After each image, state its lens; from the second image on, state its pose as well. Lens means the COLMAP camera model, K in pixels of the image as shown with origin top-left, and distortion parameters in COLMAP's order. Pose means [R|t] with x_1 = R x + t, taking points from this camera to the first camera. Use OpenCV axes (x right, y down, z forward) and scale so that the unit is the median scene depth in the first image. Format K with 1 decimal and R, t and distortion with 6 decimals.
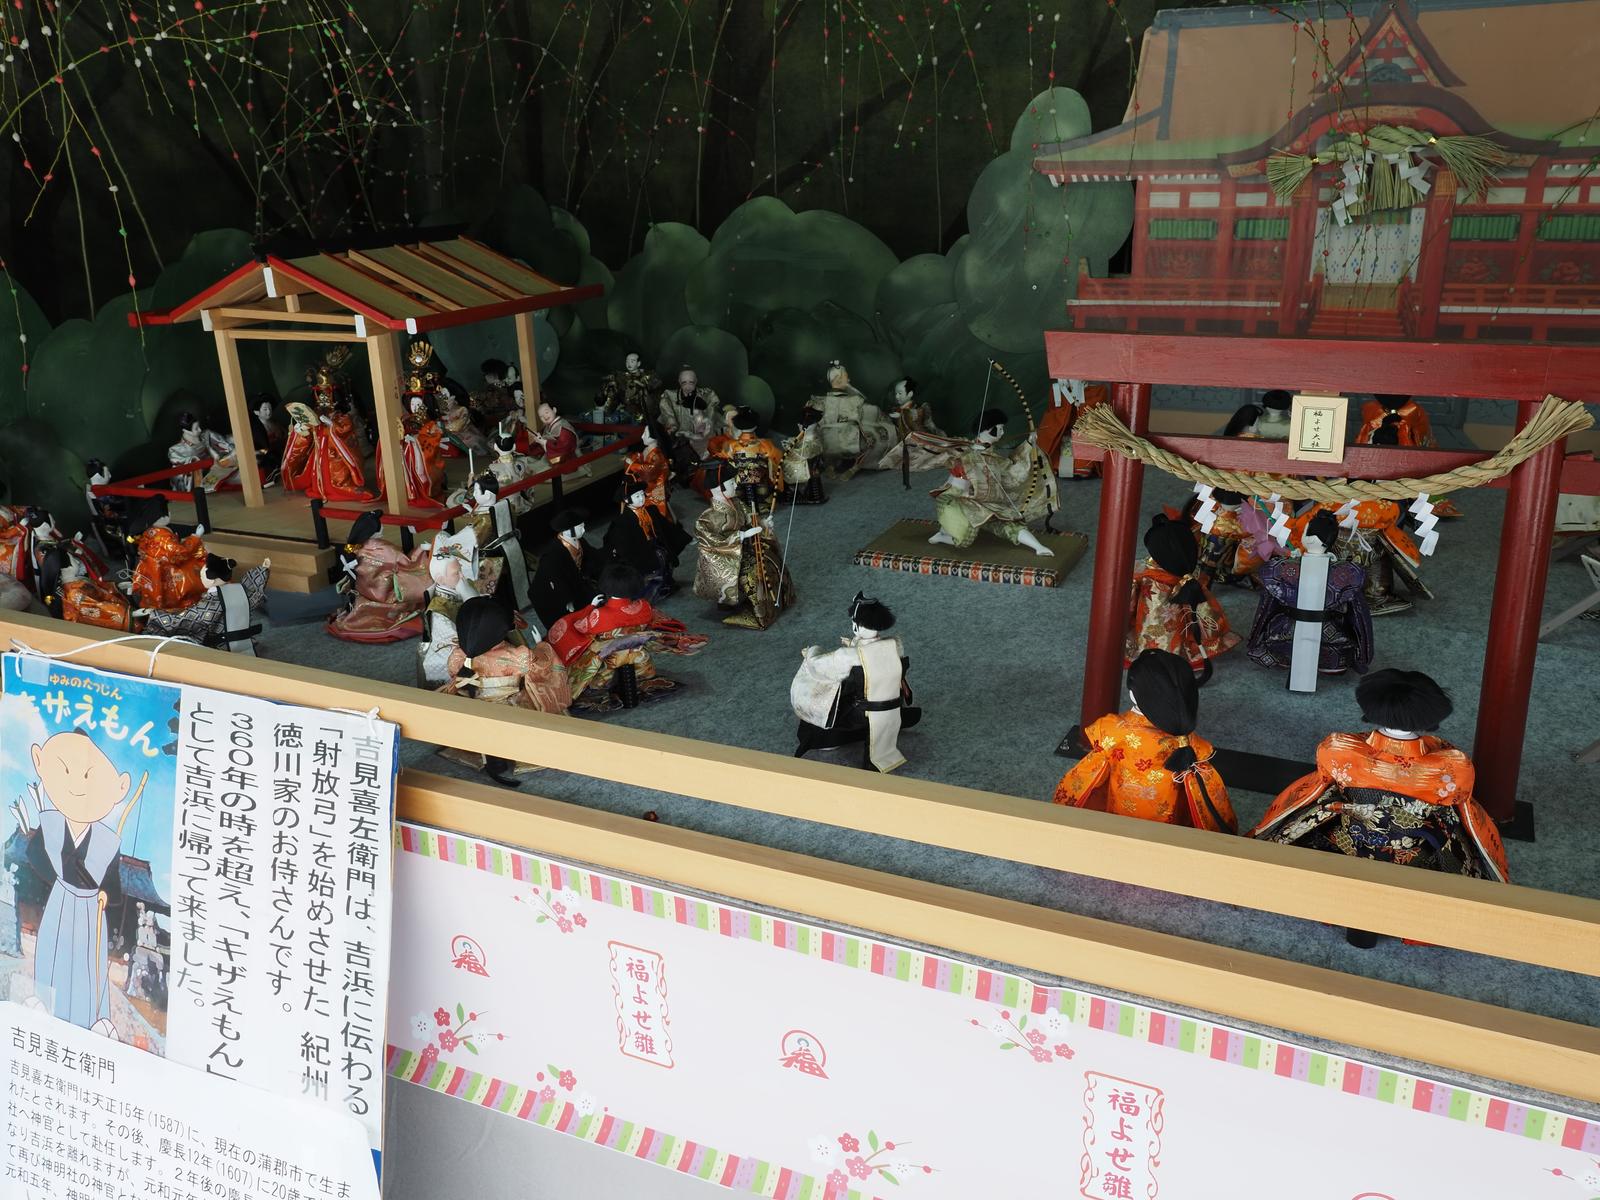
lens RADIAL K [[1233.9, 0, 800.0], [0, 1233.9, 604.0], [0, 0, 1]] dist [-0.006416, -0.005942]
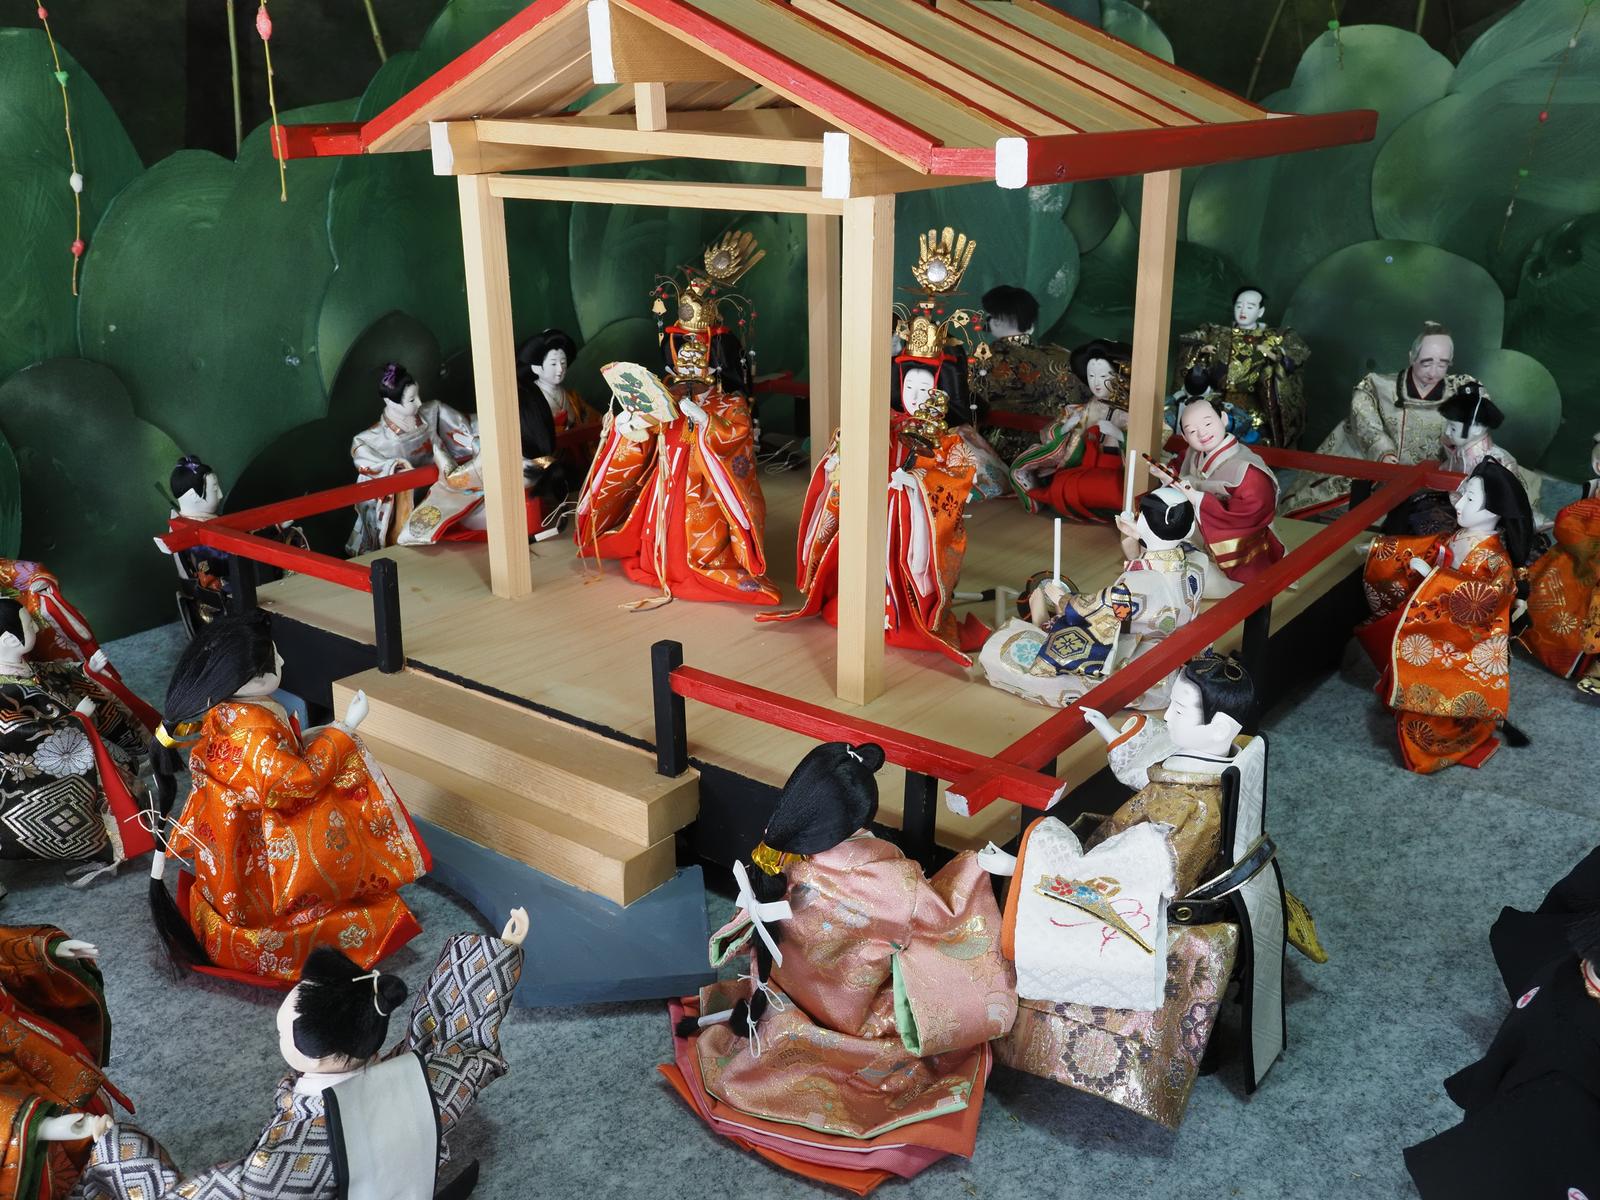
lens RADIAL K [[1458.8, 0, 799.9], [0, 1458.8, 595.1], [0, 0, 1]] dist [0.007976, 0.000000]
pose [[0.970394, 0.099516, -0.220070, -0.233630], [-0.098962, 0.994999, 0.013571, -0.096769], [0.220320, 0.008609, 0.975390, 0.527670]]
